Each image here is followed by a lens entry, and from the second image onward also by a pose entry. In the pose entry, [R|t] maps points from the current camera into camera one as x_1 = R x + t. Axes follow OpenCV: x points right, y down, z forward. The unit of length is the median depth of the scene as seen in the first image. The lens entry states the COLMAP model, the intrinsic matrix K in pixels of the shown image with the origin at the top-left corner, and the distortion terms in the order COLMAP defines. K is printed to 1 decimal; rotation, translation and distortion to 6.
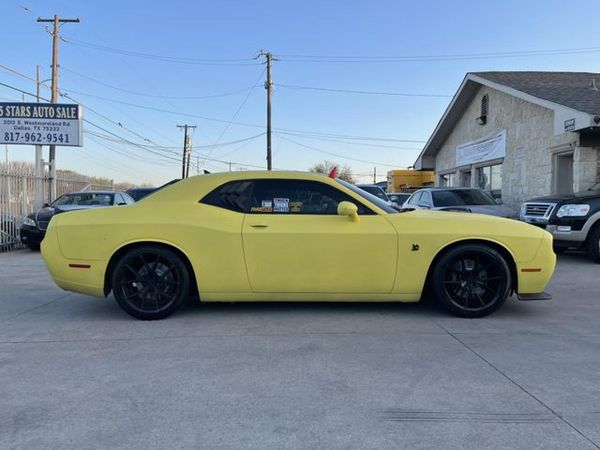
lens RADIAL K [[452.6, 0, 301.1], [0, 452.6, 225.1], [0, 0, 1]] dist [0.080482, -0.105672]
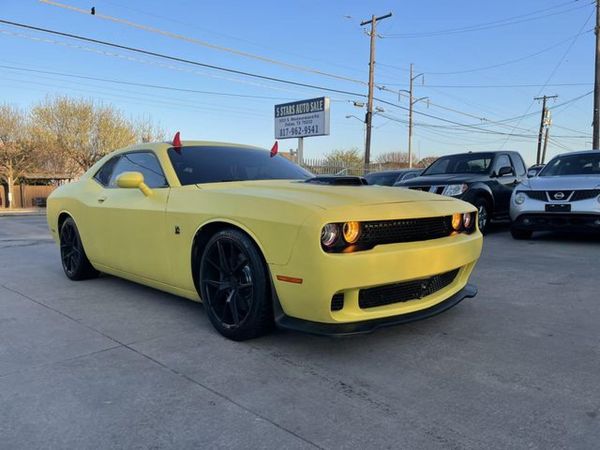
lens RADIAL K [[452.6, 0, 304.9], [0, 452.6, 227.1], [0, 0, 1]] dist [0.080482, -0.105672]
pose [[0.696715, 0.048576, -0.715702, 0.362607], [-0.020953, 0.998657, 0.047385, 0.001566], [0.717042, -0.018018, 0.696797, 0.240168]]
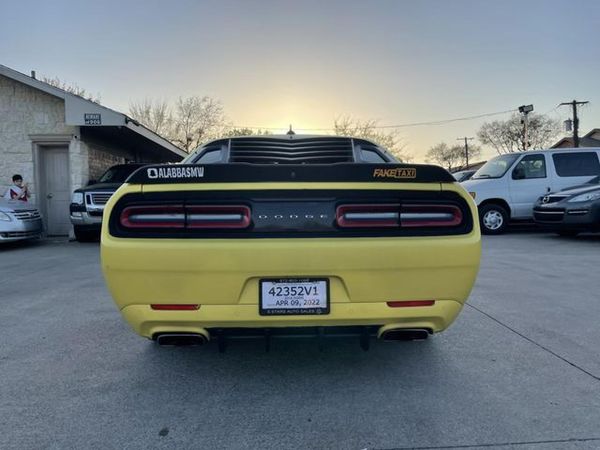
lens RADIAL K [[452.6, 0, 304.1], [0, 452.6, 226.0], [0, 0, 1]] dist [0.080482, -0.105672]
pose [[-0.036405, -0.053160, 0.997922, -0.414678], [0.052508, 0.997103, 0.055032, -0.005145], [-0.997957, 0.054403, -0.033508, 0.476610]]
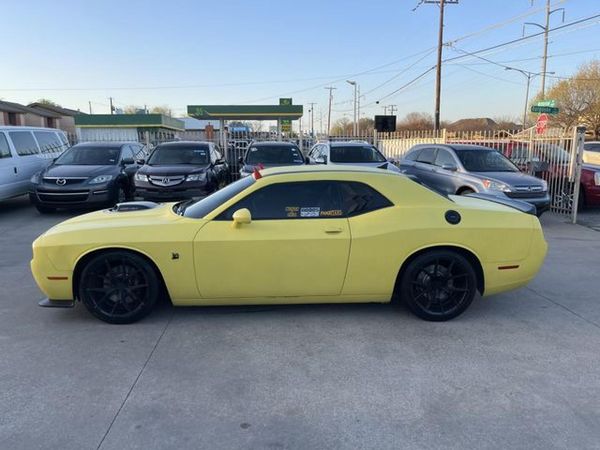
lens RADIAL K [[452.6, 0, 299.5], [0, 452.6, 227.5], [0, 0, 1]] dist [0.080482, -0.105672]
pose [[-0.999203, 0.011950, -0.038086, 0.007250], [0.003406, 0.976179, 0.216939, -0.093948], [0.039771, 0.216636, -0.975442, 0.933868]]
